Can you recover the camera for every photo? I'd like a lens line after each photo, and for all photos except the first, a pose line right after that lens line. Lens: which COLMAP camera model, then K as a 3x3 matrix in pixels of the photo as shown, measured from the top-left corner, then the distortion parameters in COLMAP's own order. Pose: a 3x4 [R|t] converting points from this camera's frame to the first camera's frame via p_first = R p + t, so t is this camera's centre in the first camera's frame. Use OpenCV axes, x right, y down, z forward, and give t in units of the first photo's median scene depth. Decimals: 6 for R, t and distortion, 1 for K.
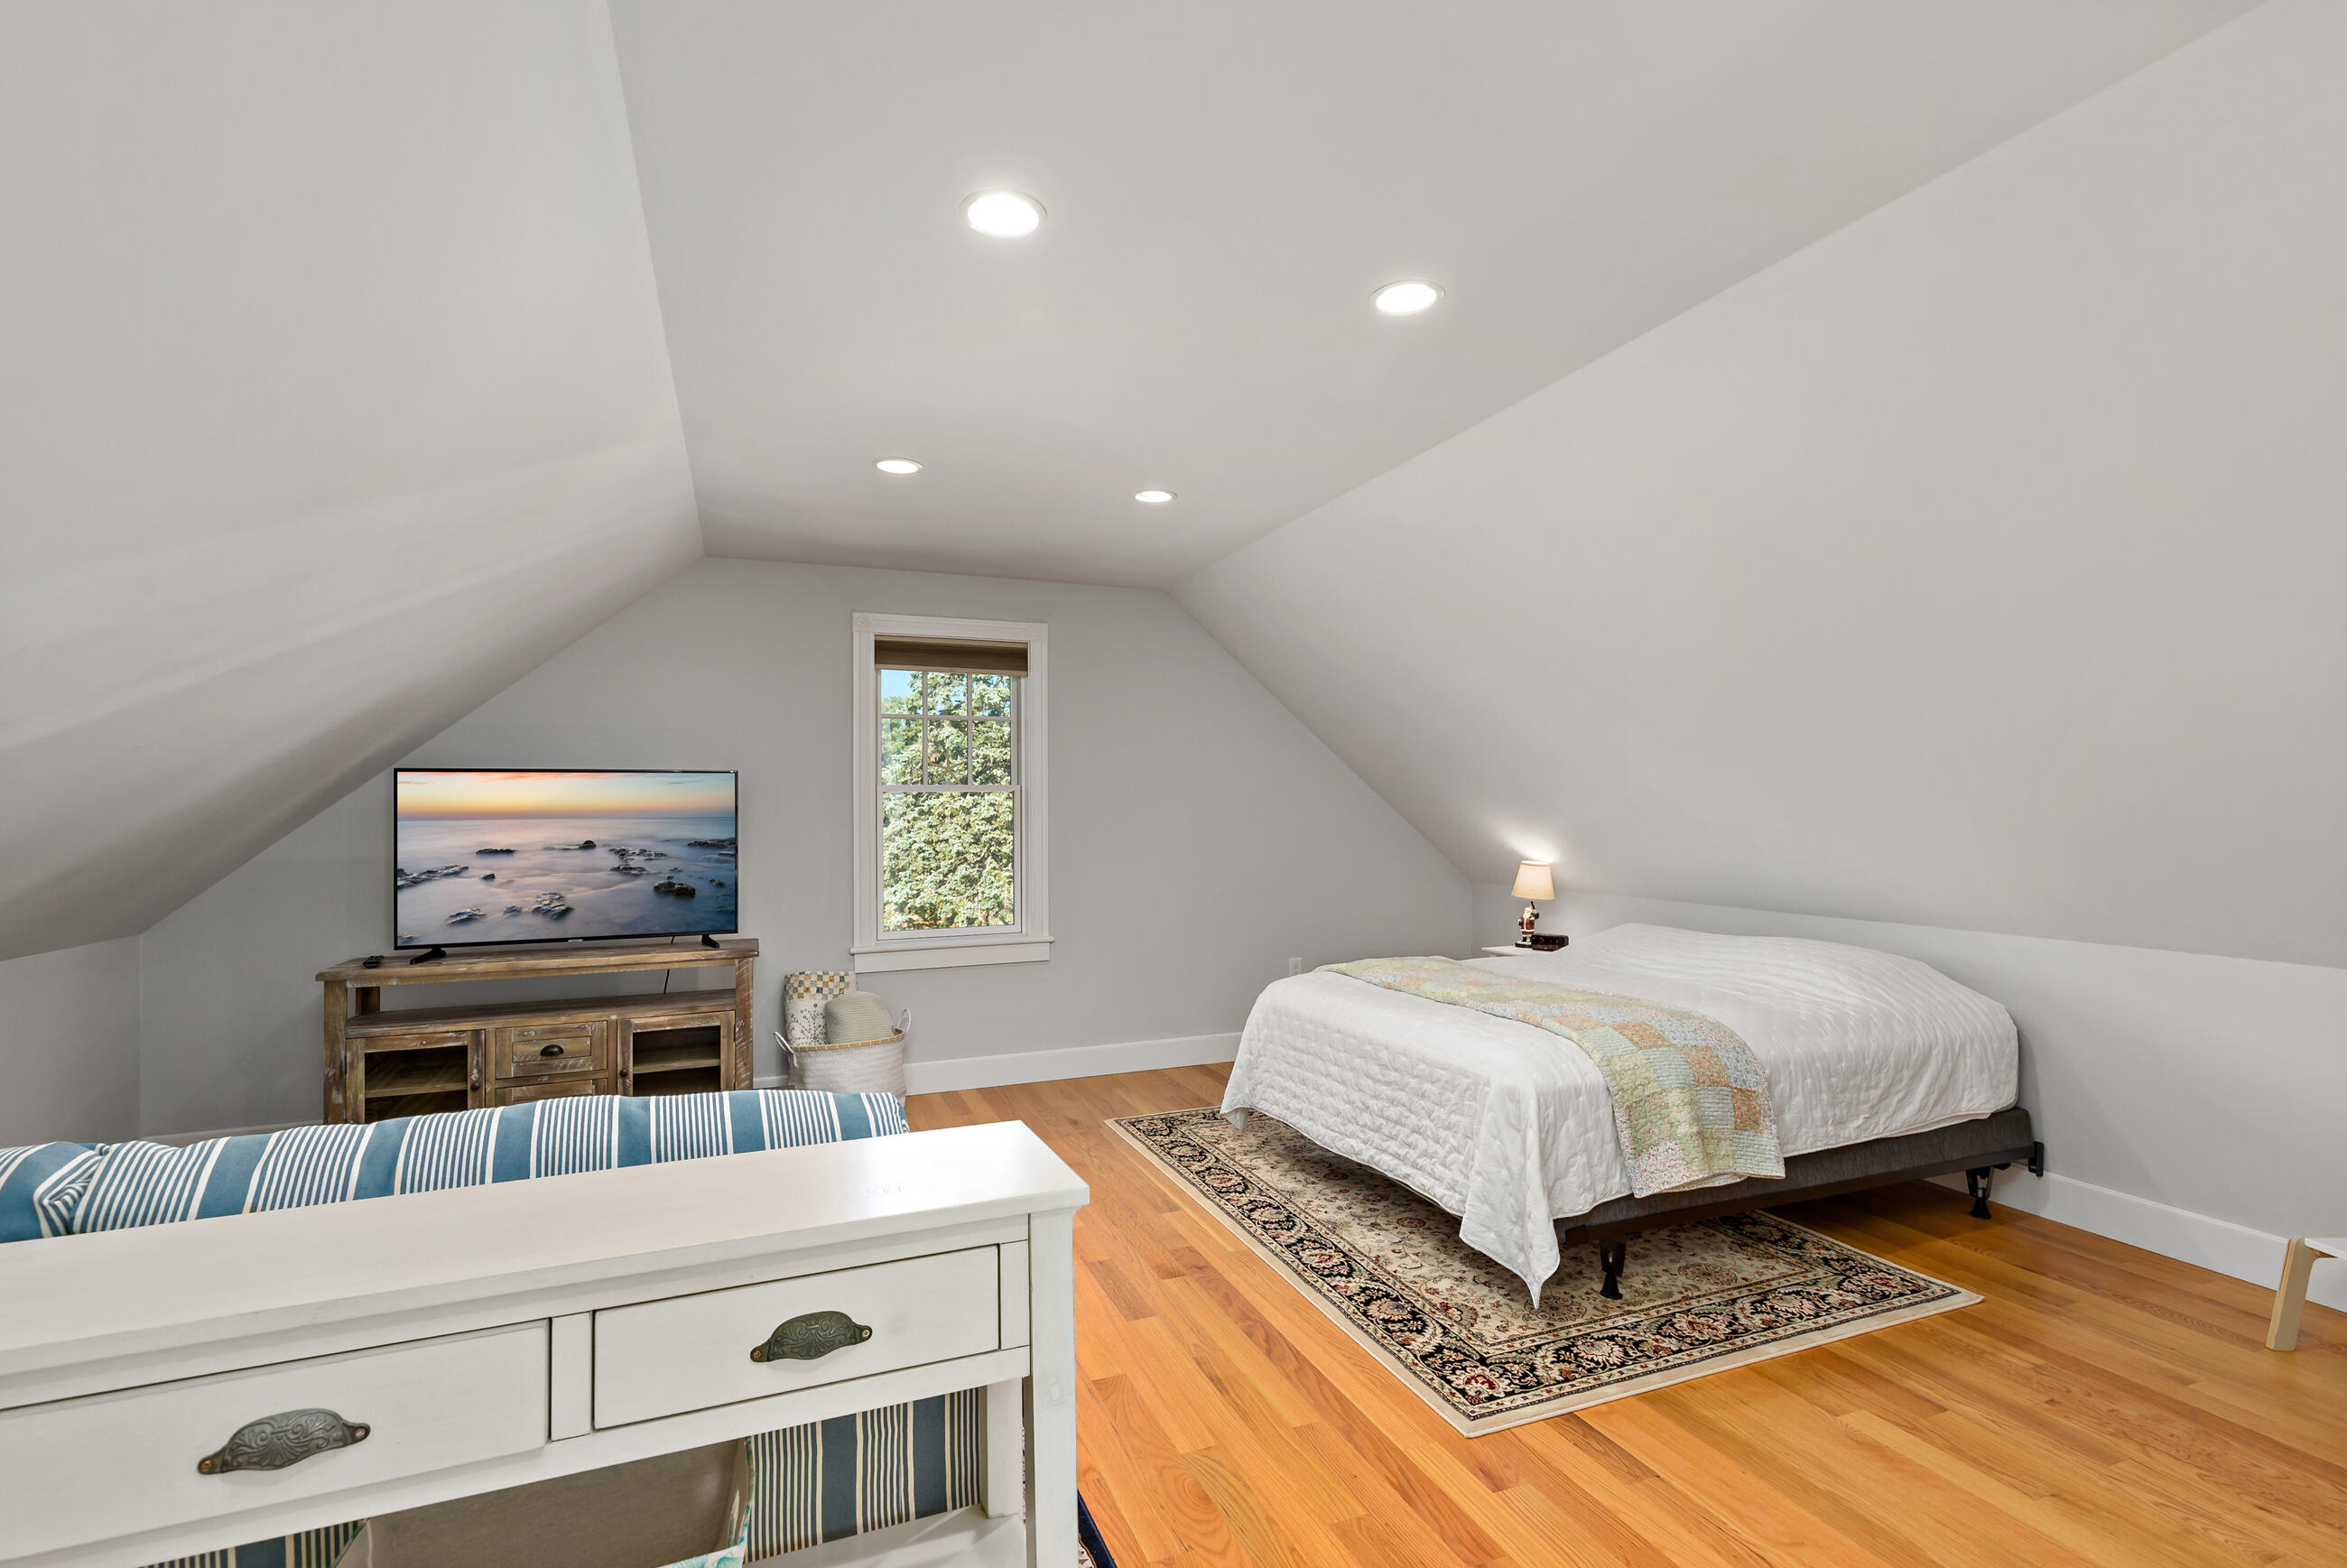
lens RADIAL K [[1072.1, 0, 1161.8], [0, 1072.1, 791.6], [0, 0, 1]] dist [0.010033, -0.002424]
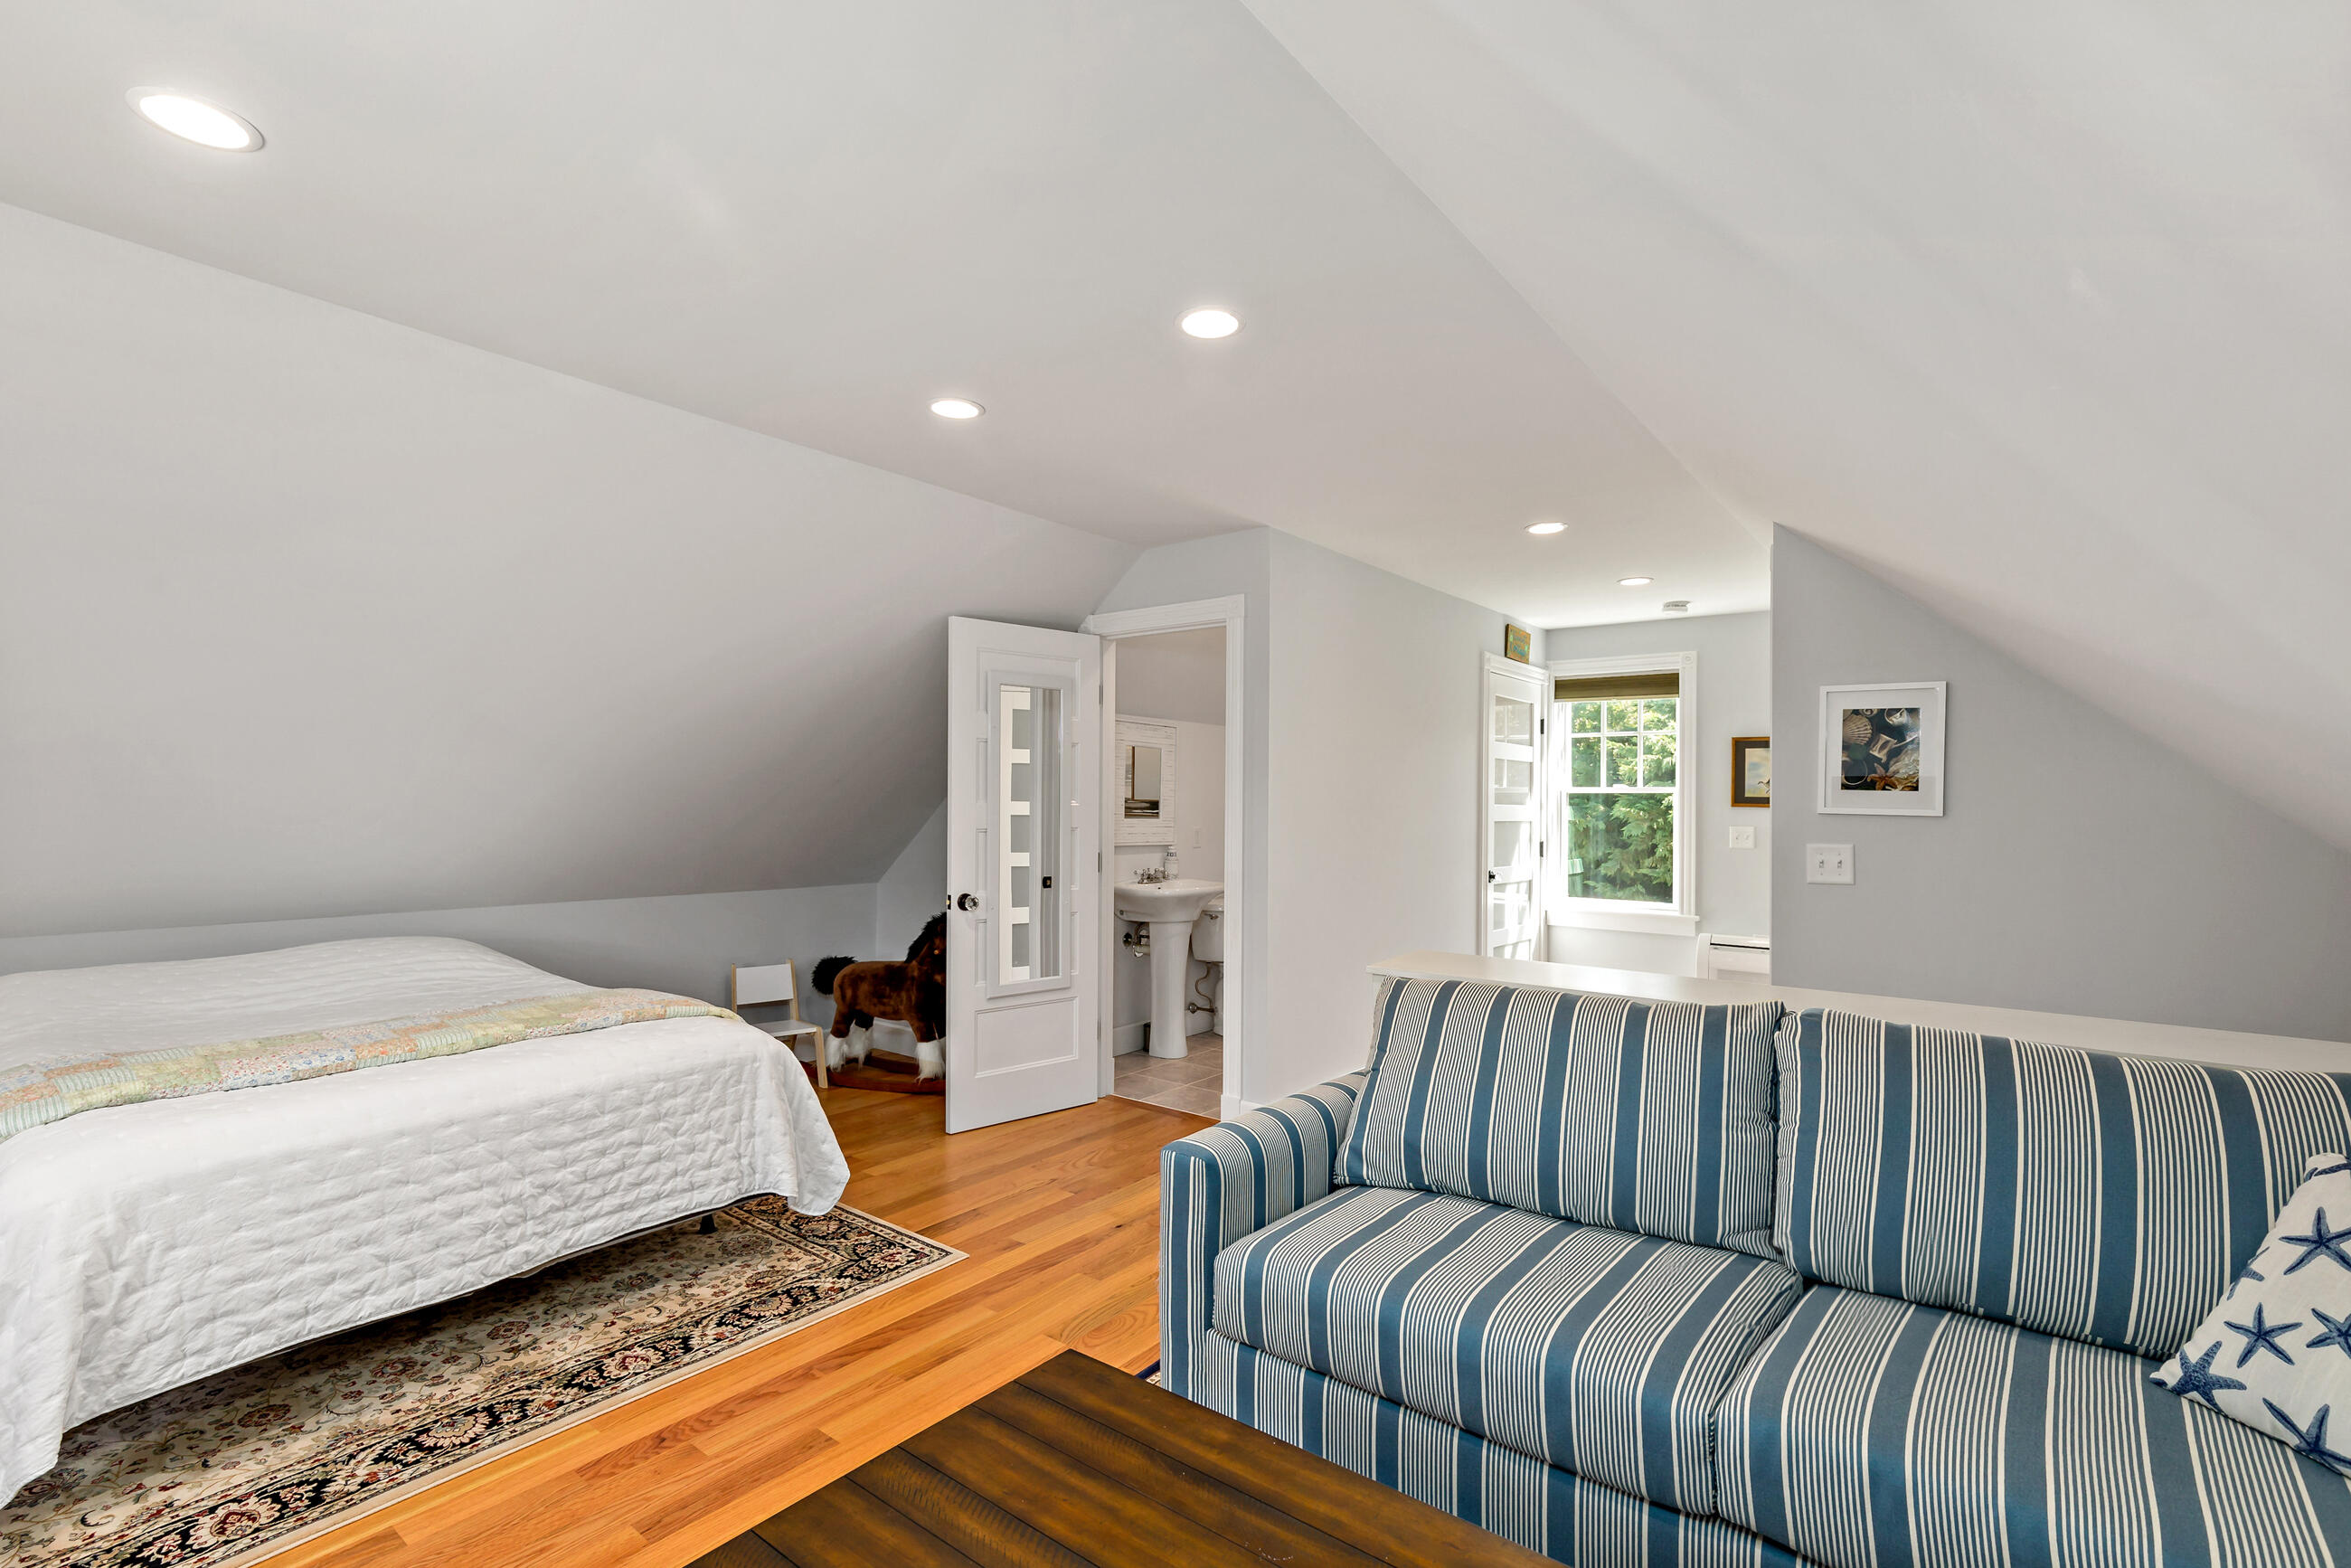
lens RADIAL K [[1073.9, 0, 1166.4], [0, 1073.9, 821.8], [0, 0, 1]] dist [0.010033, -0.002424]
pose [[-0.510222, 0.002400, 0.860039, -0.744746], [-0.008996, 0.999927, -0.008127, 0.033884], [-0.859996, -0.011884, -0.510163, 1.067848]]
